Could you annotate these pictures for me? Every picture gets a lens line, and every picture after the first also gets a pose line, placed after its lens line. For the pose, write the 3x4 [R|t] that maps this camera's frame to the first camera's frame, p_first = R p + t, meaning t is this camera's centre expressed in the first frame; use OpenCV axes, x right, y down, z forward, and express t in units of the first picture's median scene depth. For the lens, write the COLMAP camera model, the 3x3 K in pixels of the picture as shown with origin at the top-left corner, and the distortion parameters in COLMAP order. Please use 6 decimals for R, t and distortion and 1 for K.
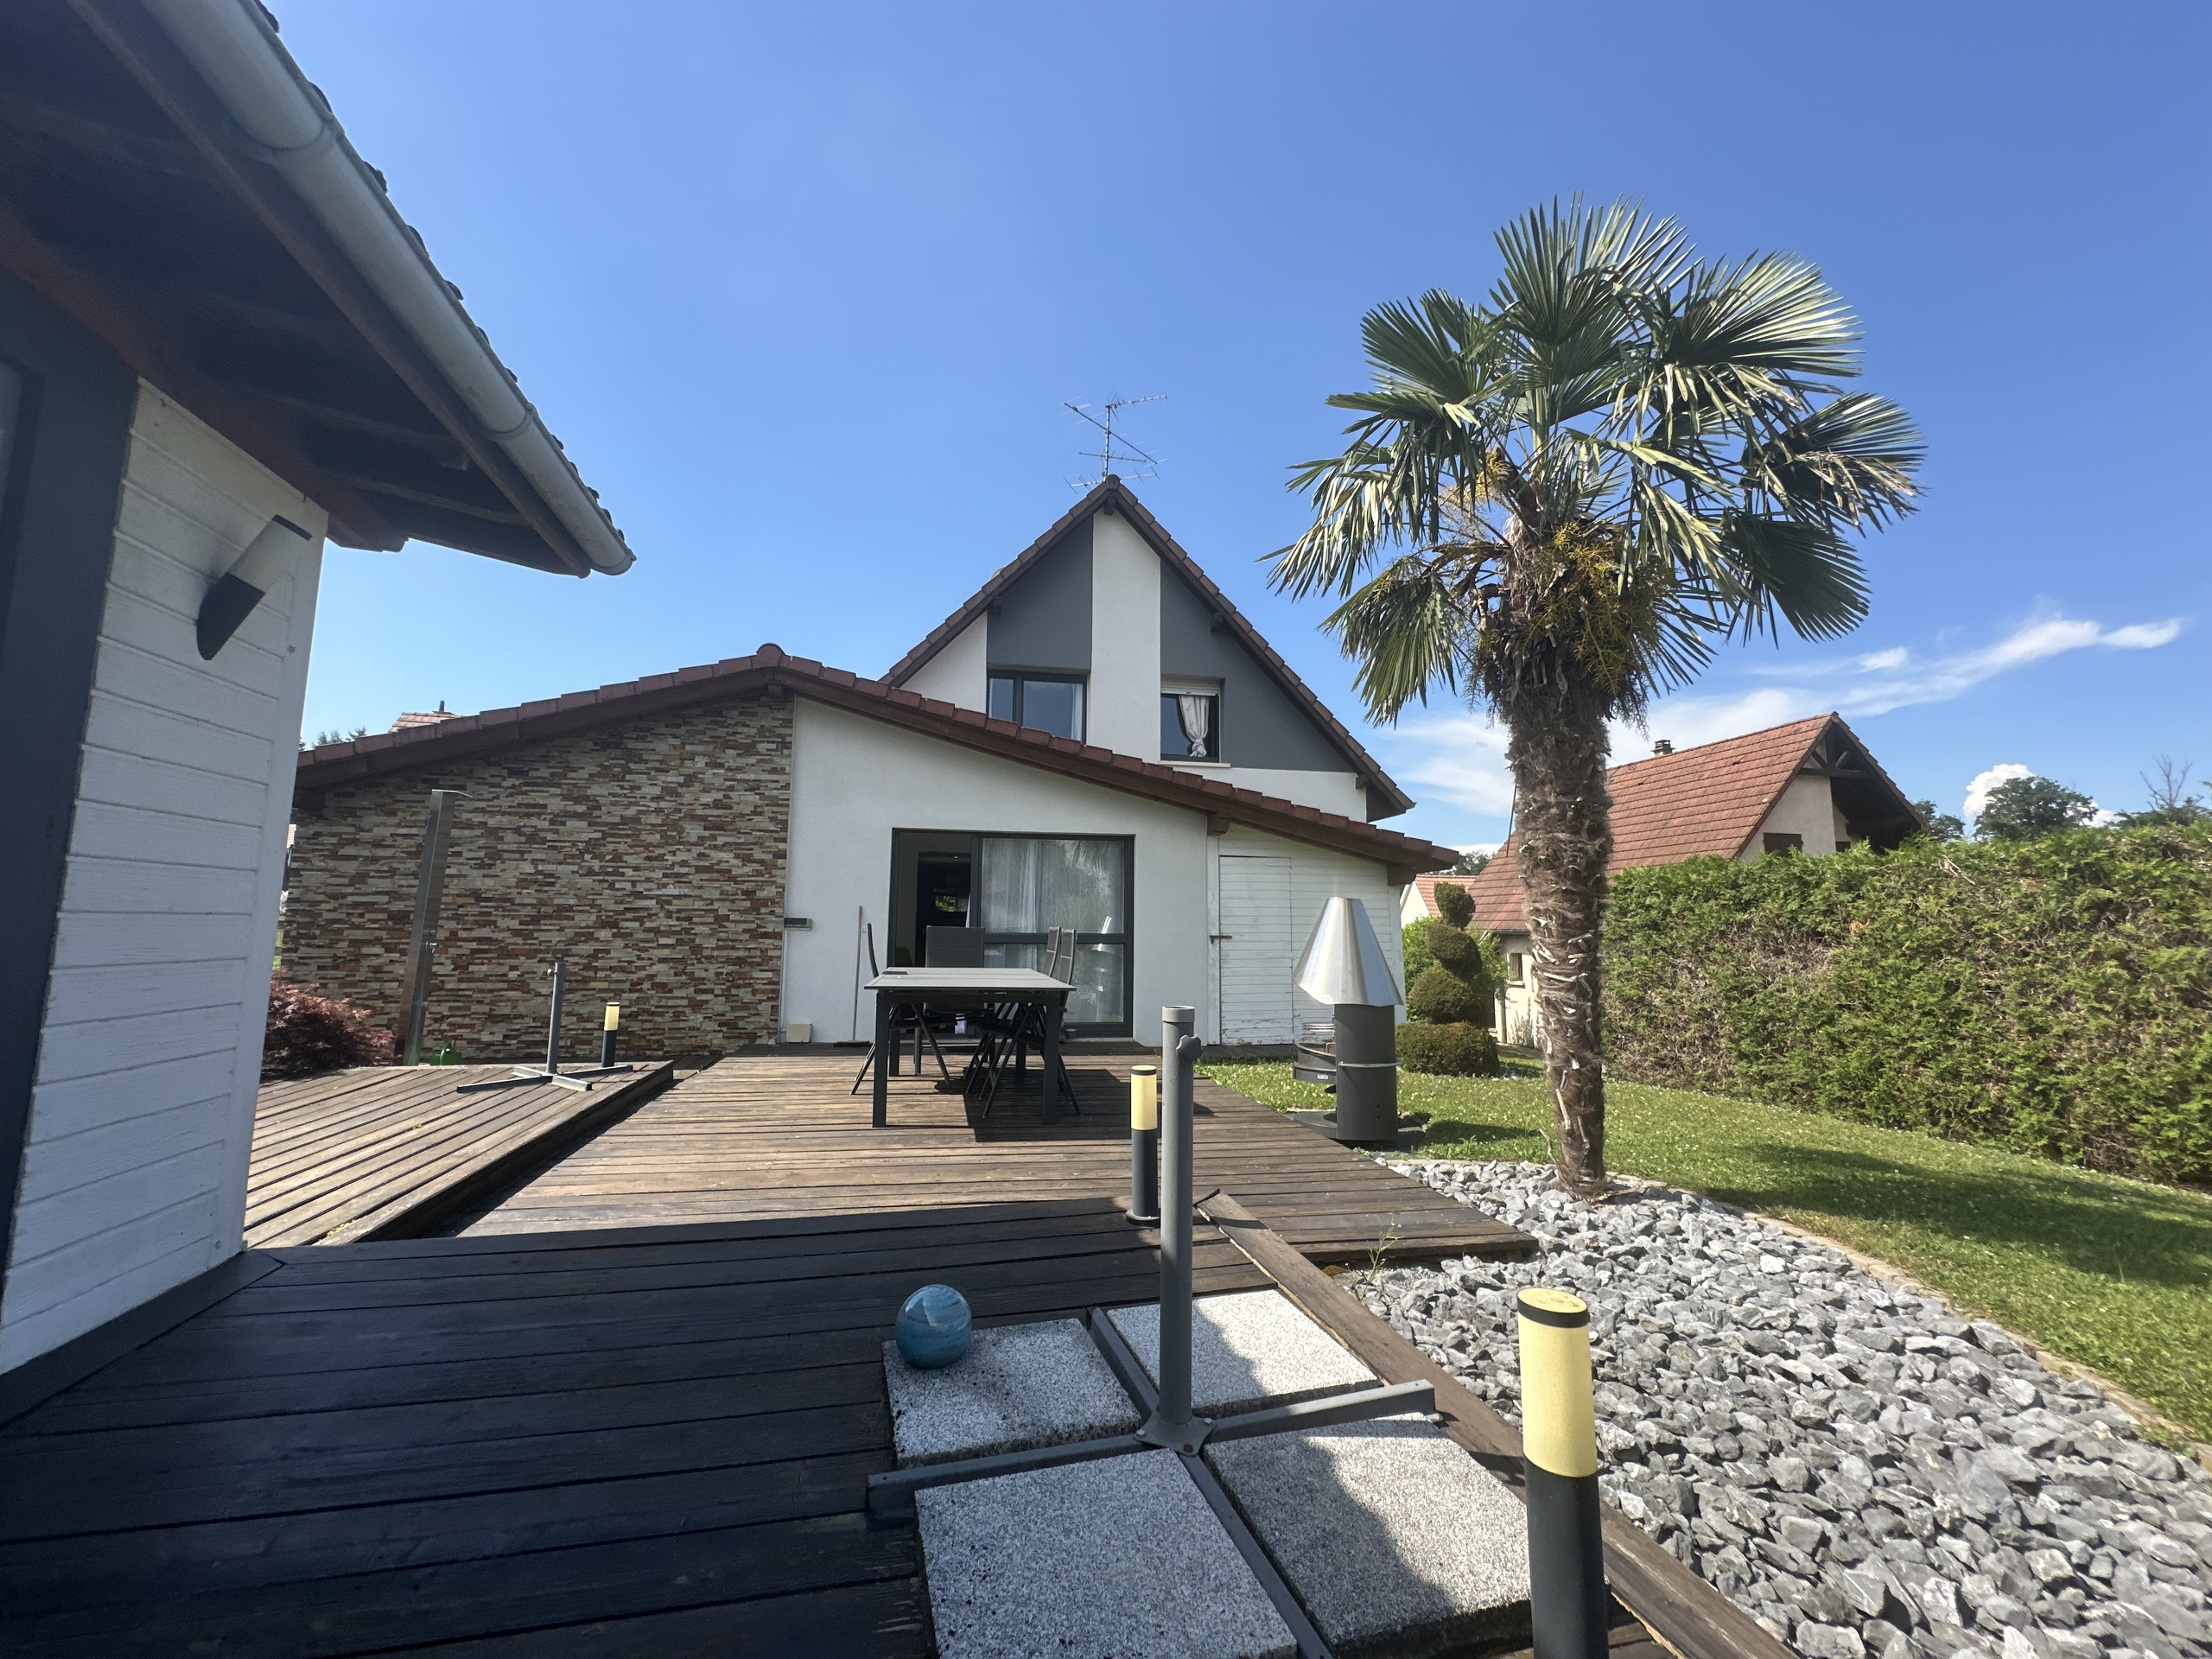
lens RADIAL K [[884.2, 0, 1086.4], [0, 884.2, 830.6], [0, 0, 1]] dist [-0.004473, 0.001062]
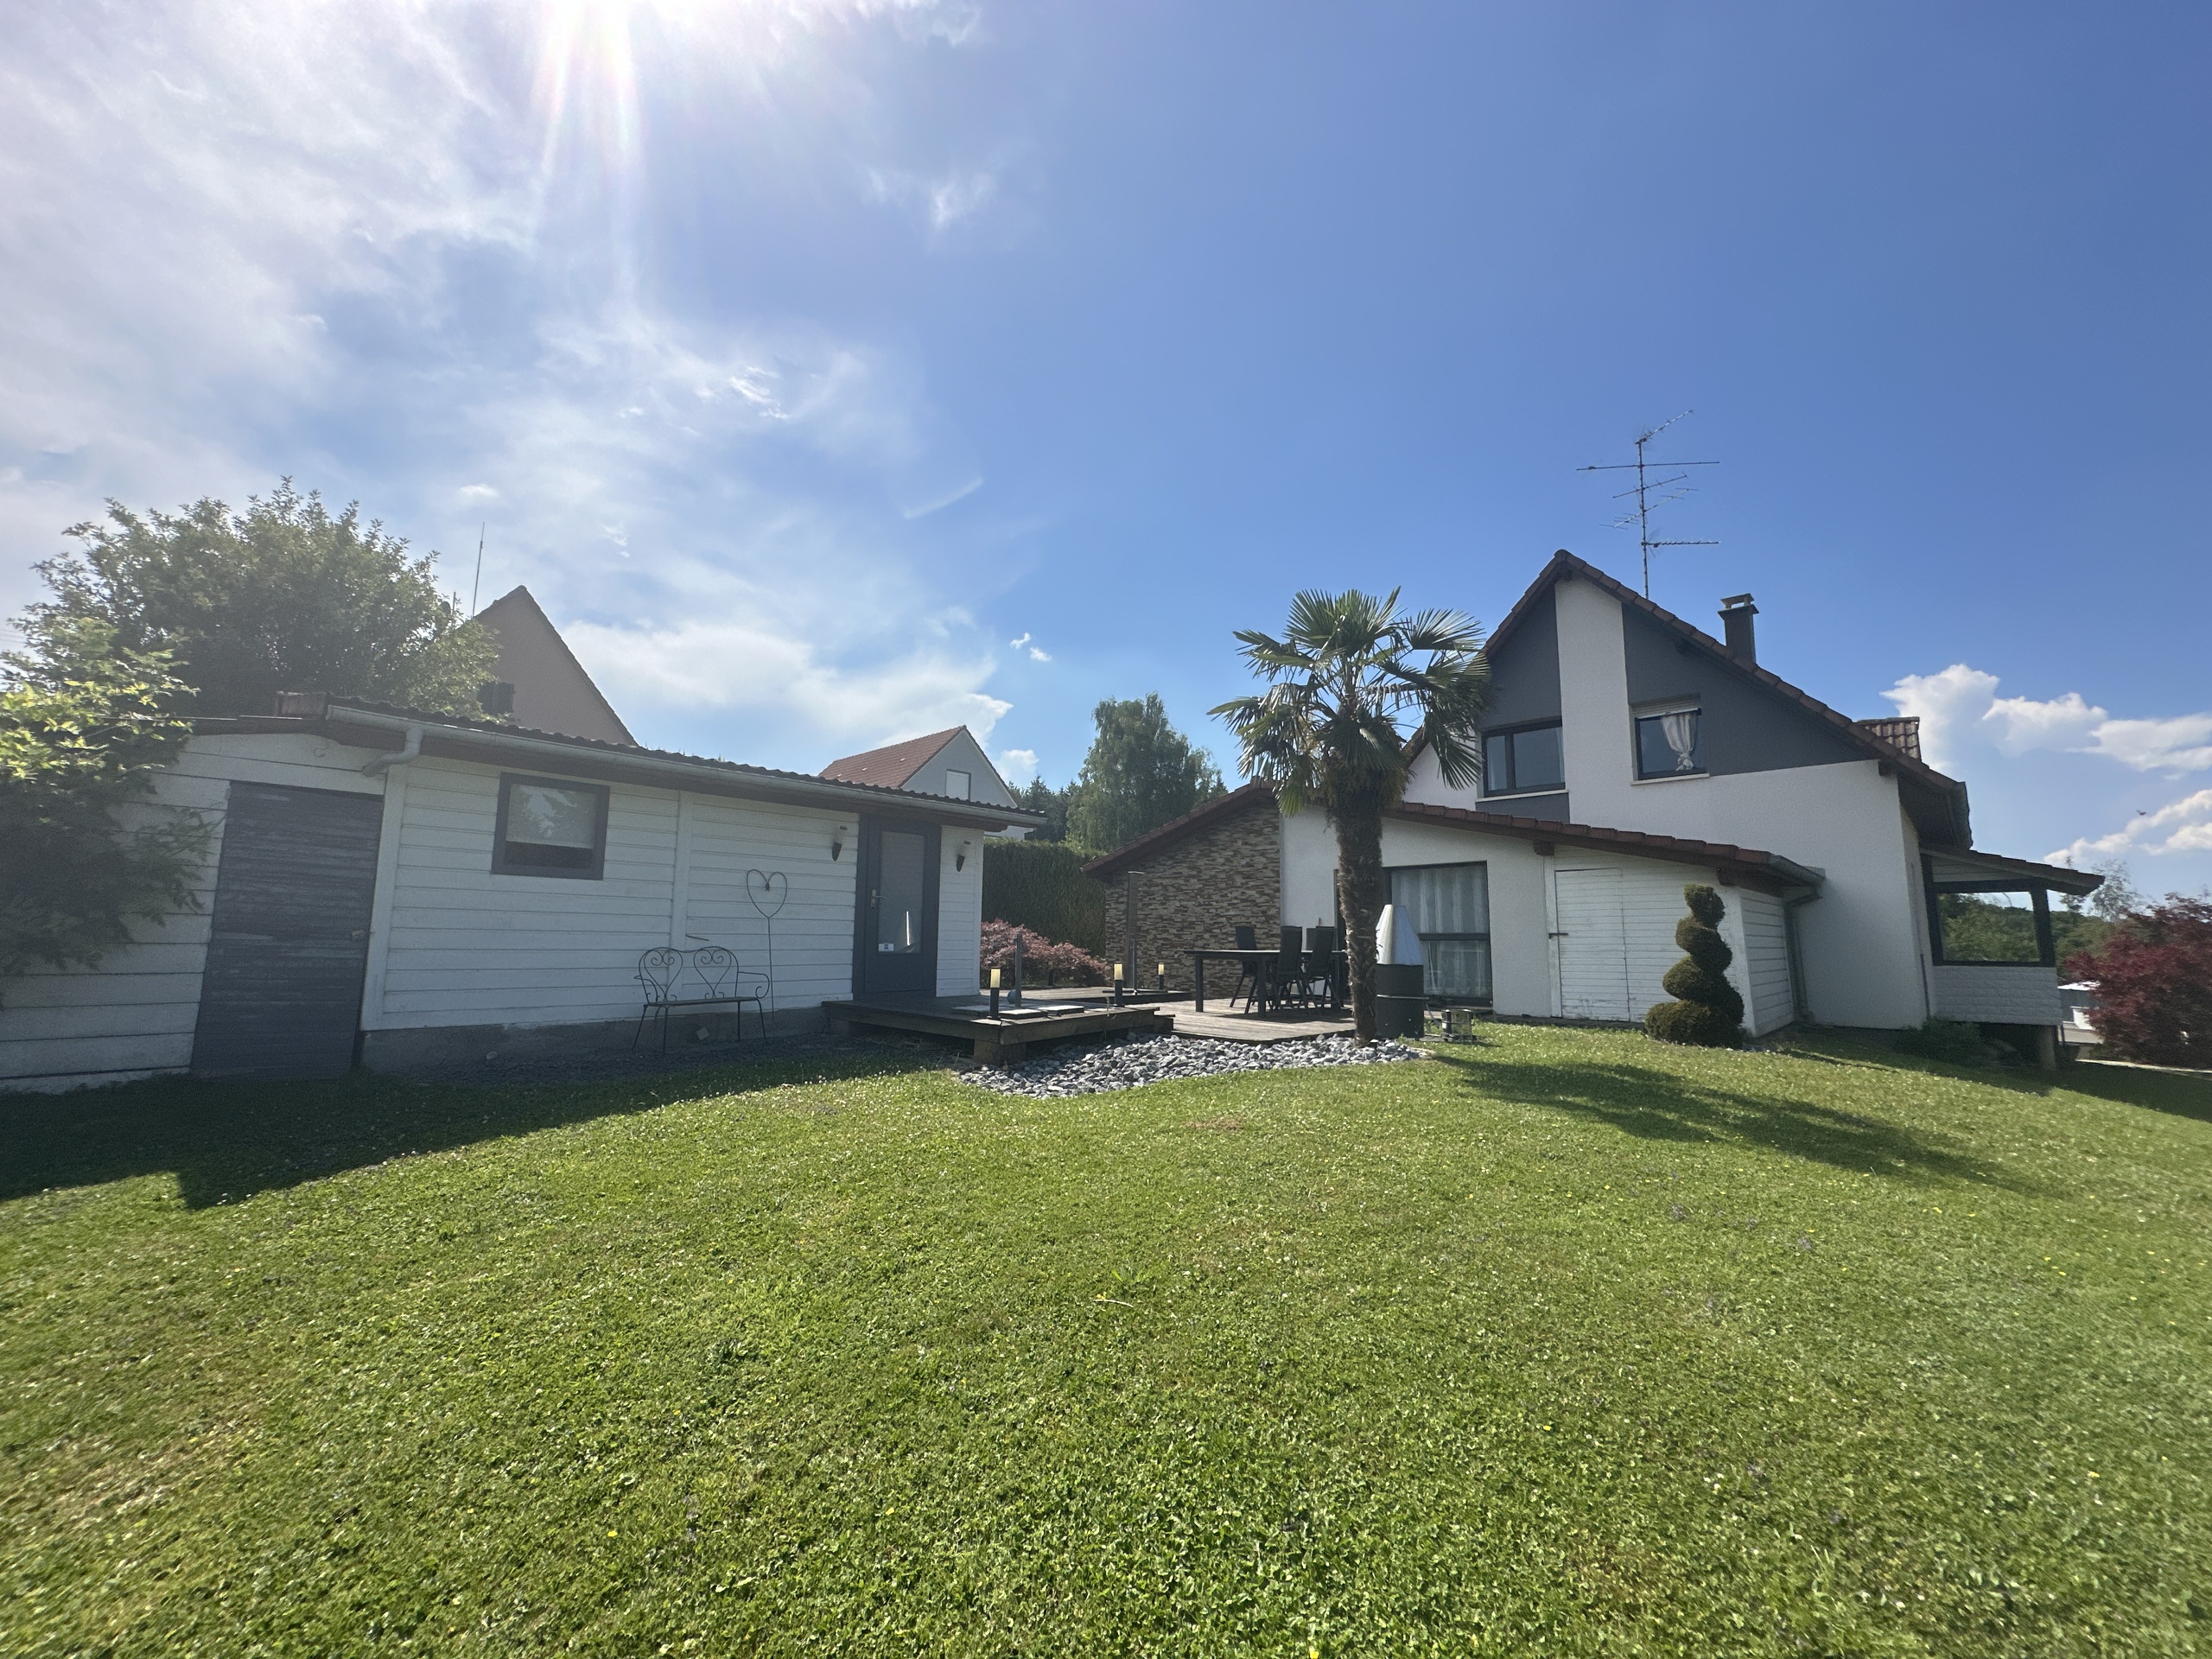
lens RADIAL K [[884.2, 0, 1111.8], [0, 884.2, 825.0], [0, 0, 1]] dist [-0.004473, 0.001062]
pose [[0.584861, -0.112181, -0.803338, 0.942369], [0.092189, 0.993166, -0.071572, -0.006761], [0.805877, -0.032199, 0.591206, -0.329994]]
